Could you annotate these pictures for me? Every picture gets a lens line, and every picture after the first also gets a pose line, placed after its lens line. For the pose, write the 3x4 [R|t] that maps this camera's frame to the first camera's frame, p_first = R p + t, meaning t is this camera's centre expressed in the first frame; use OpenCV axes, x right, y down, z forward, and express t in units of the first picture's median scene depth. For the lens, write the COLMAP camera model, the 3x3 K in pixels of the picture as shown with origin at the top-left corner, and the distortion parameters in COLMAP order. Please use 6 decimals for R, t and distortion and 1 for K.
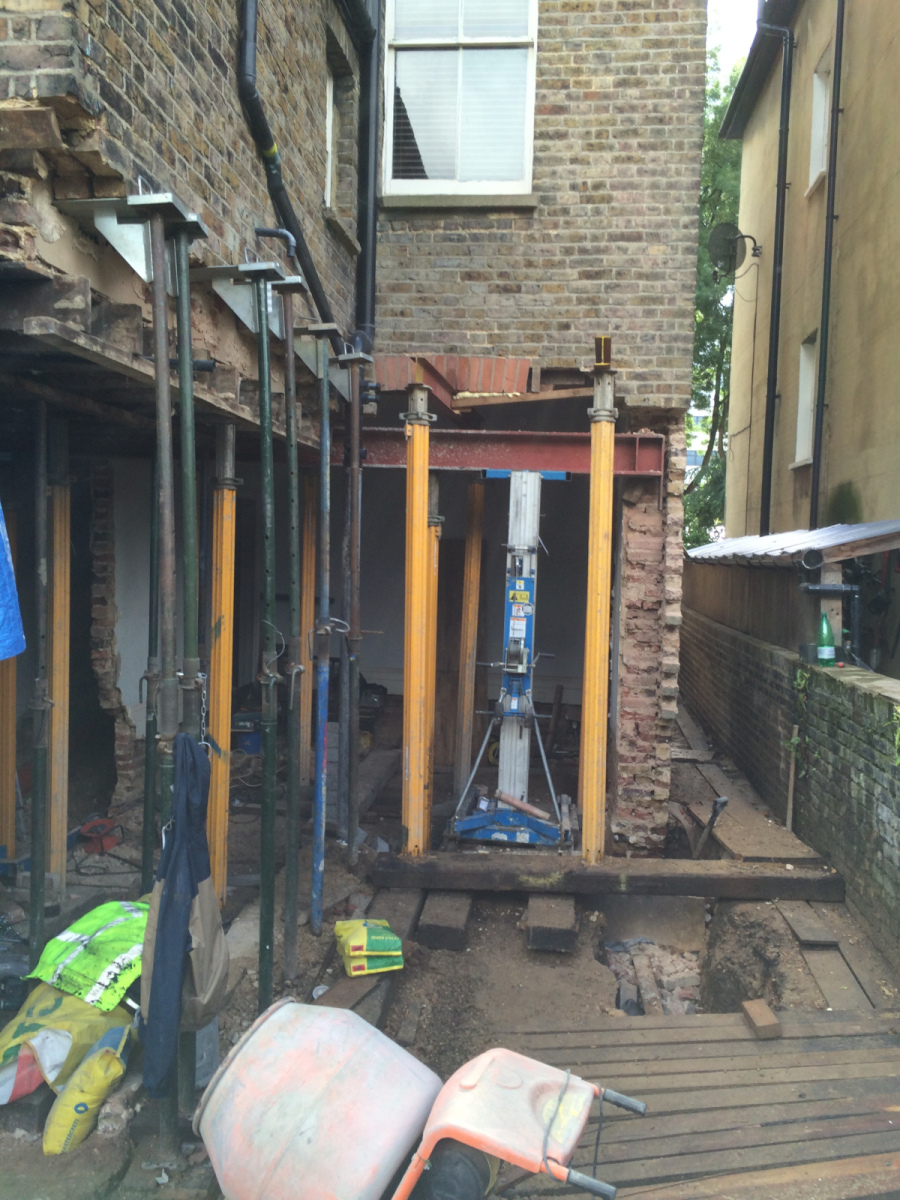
lens RADIAL K [[1013.2, 0, 451.6], [0, 1013.2, 601.5], [0, 0, 1]] dist [0.001047, -0.007928]
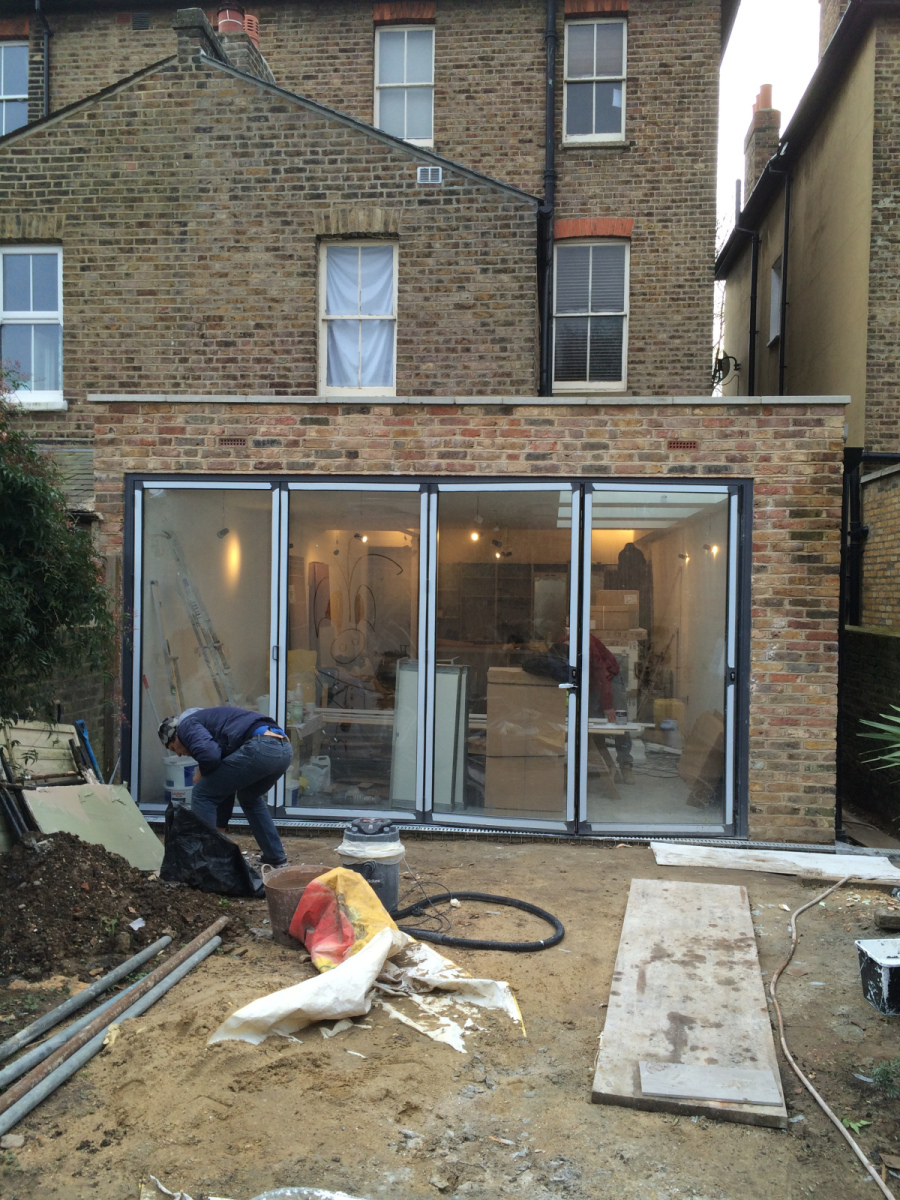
lens RADIAL K [[1013.2, 0, 446.6], [0, 1013.2, 600.3], [0, 0, 1]] dist [0.001047, -0.007928]
pose [[0.999819, -0.015136, 0.011487, -0.310410], [0.015393, 0.999625, -0.022656, 0.050979], [-0.011140, 0.022828, 0.999677, -0.995494]]
